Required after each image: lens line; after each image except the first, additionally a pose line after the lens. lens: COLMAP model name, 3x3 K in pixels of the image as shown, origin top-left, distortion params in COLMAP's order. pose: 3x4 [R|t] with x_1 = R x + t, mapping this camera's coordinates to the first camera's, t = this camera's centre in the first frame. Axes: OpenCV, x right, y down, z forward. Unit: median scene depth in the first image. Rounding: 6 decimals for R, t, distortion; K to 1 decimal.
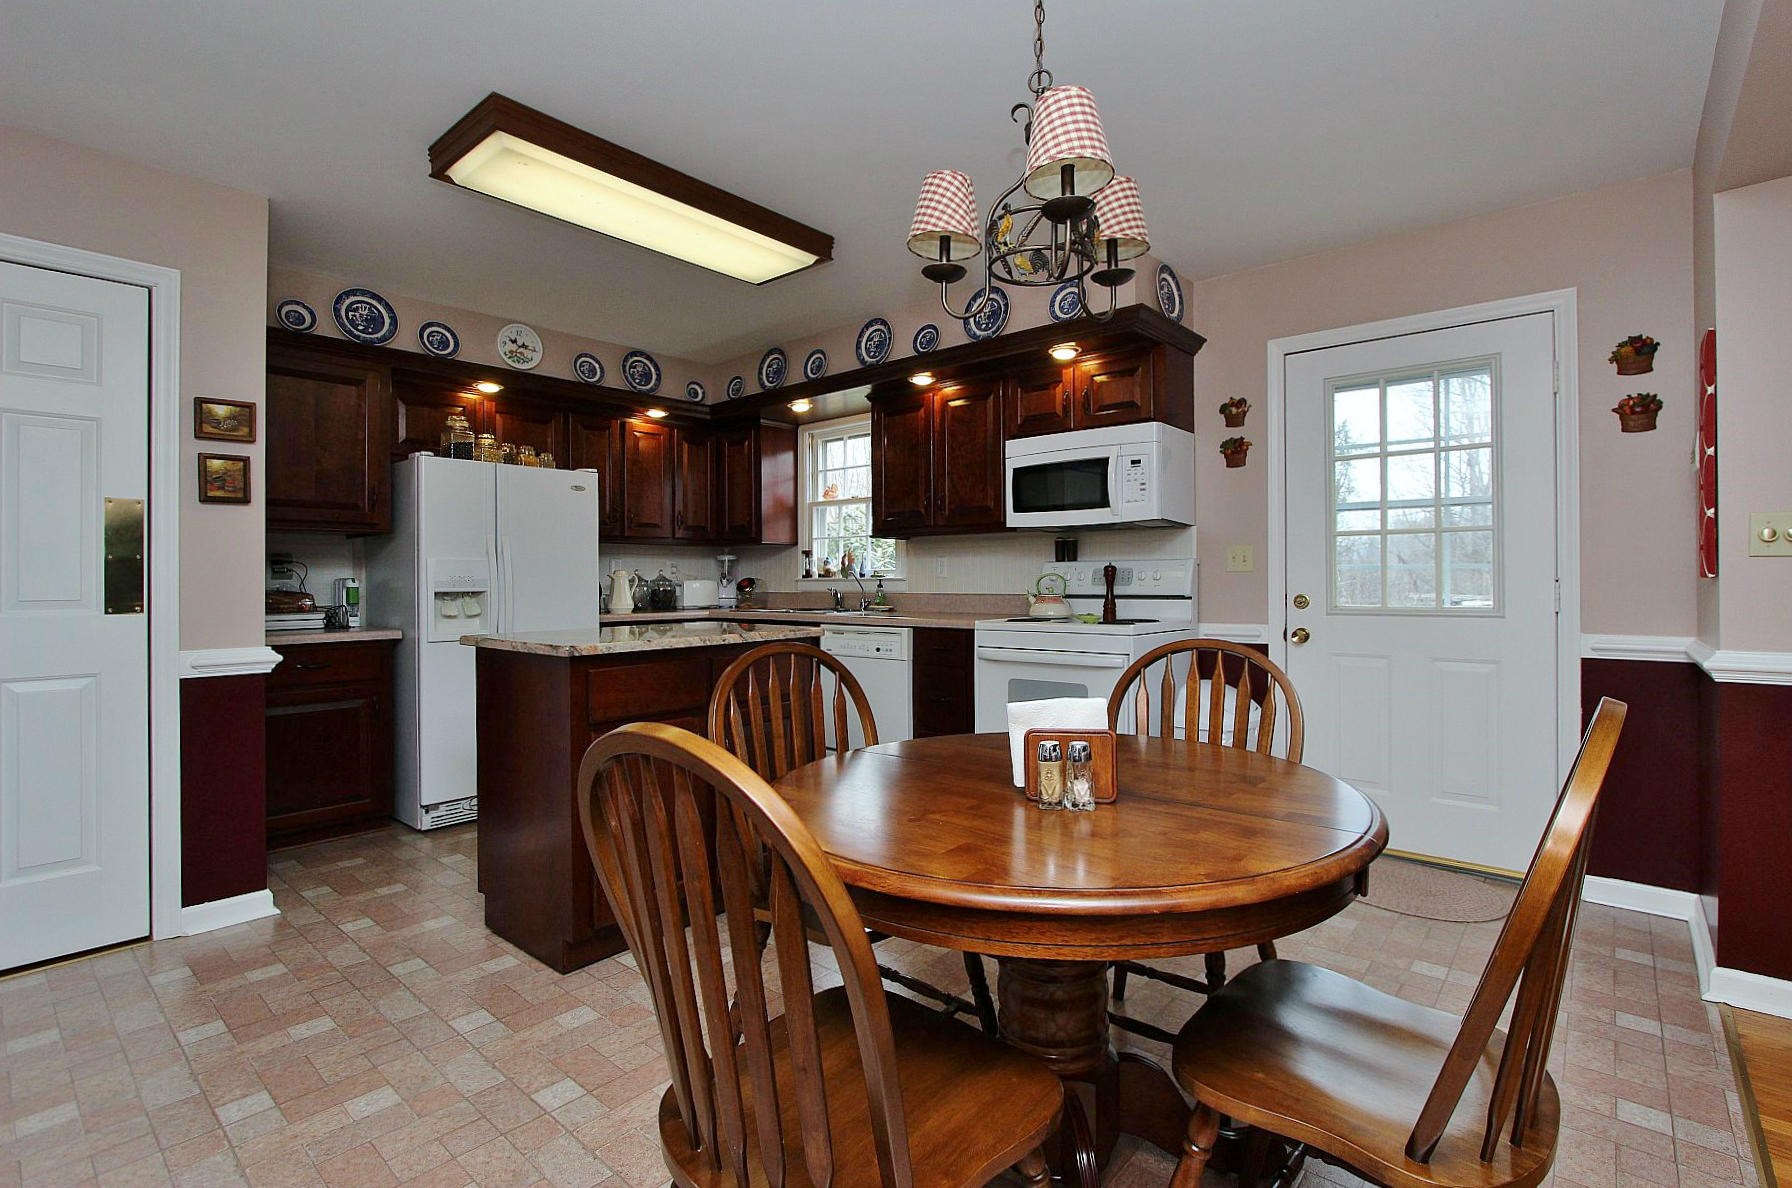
lens RADIAL K [[841.7, 0, 896.0], [0, 841.7, 594.0], [0, 0, 1]] dist [-0.020886, 0.000041]
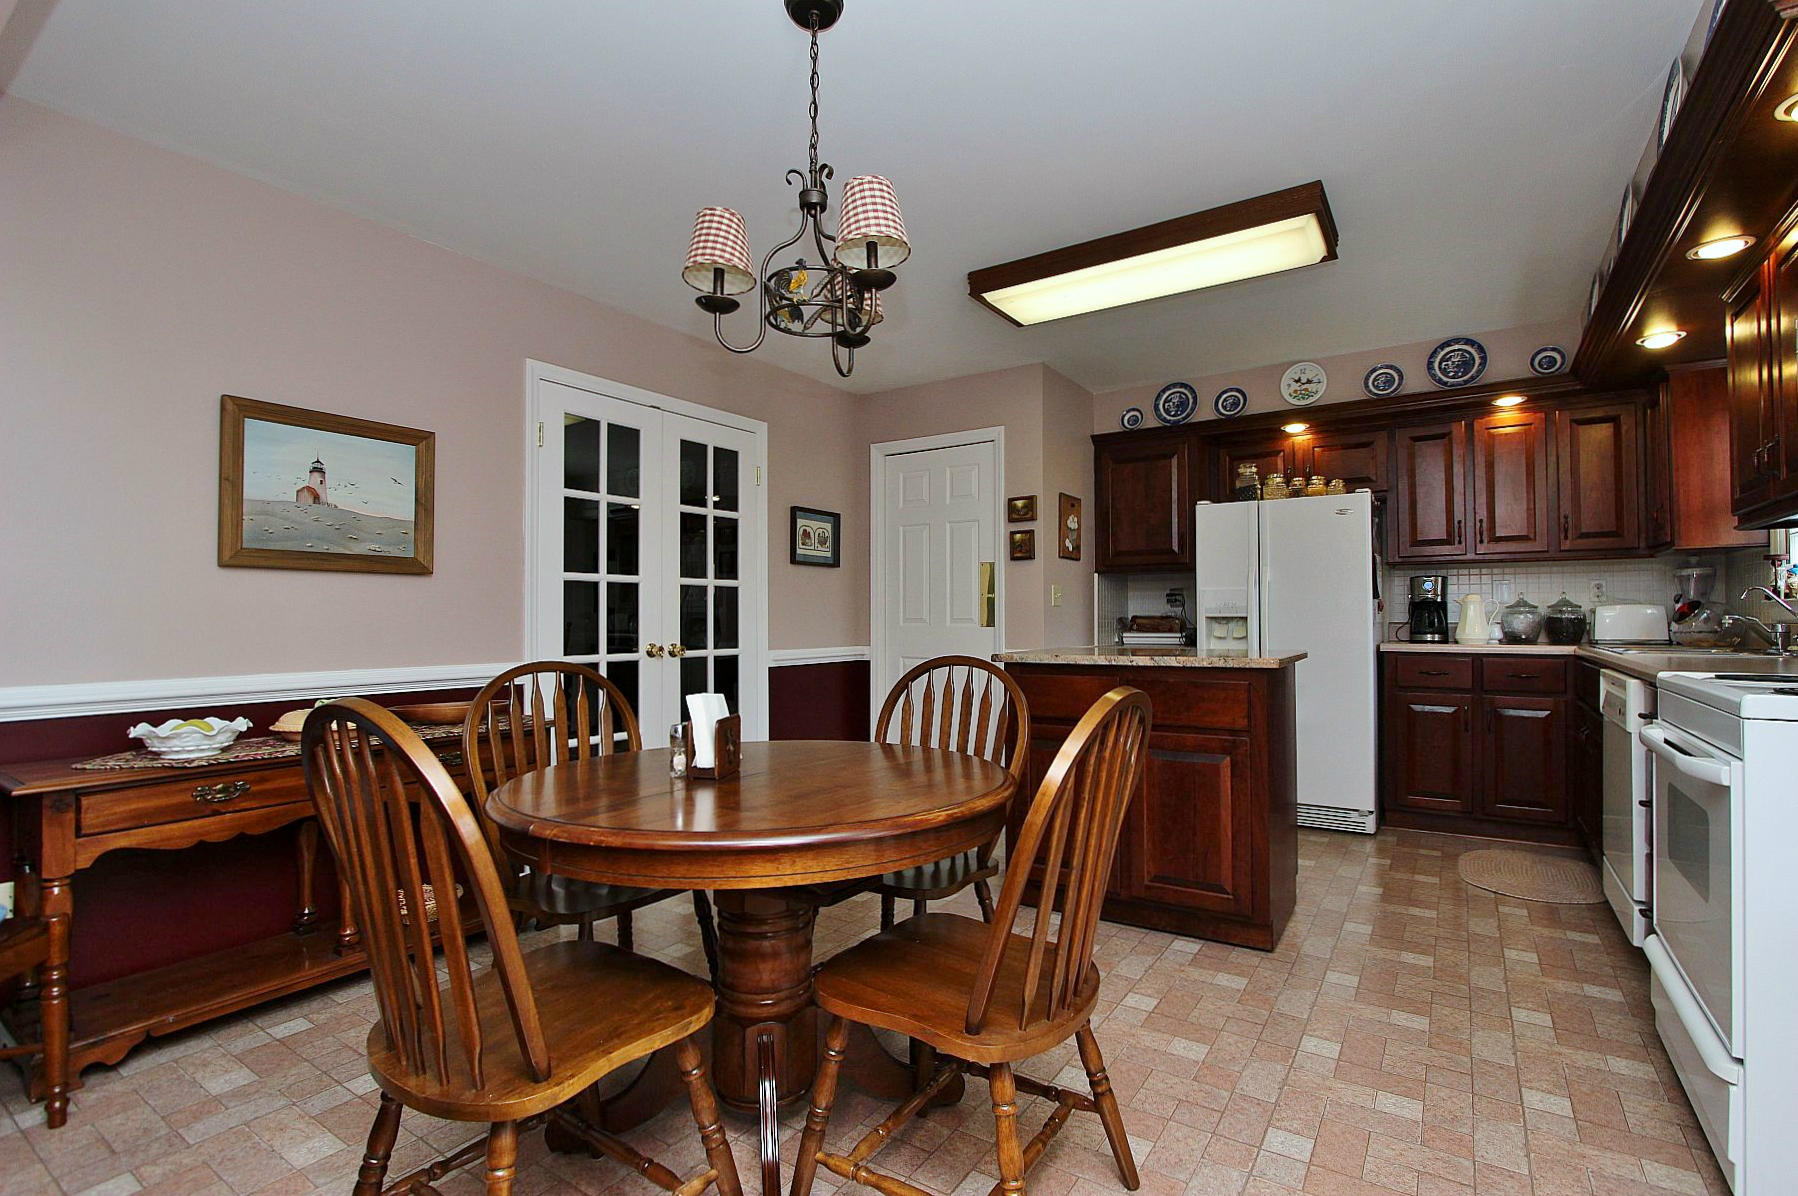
lens RADIAL K [[832.9, 0, 899.0], [0, 832.9, 598.0], [0, 0, 1]] dist [-0.000510, -0.000085]
pose [[0.123818, -0.011465, -0.992239, 0.568434], [-0.012439, 0.999837, -0.013105, -0.006289], [0.992227, 0.013965, 0.123655, 0.397074]]
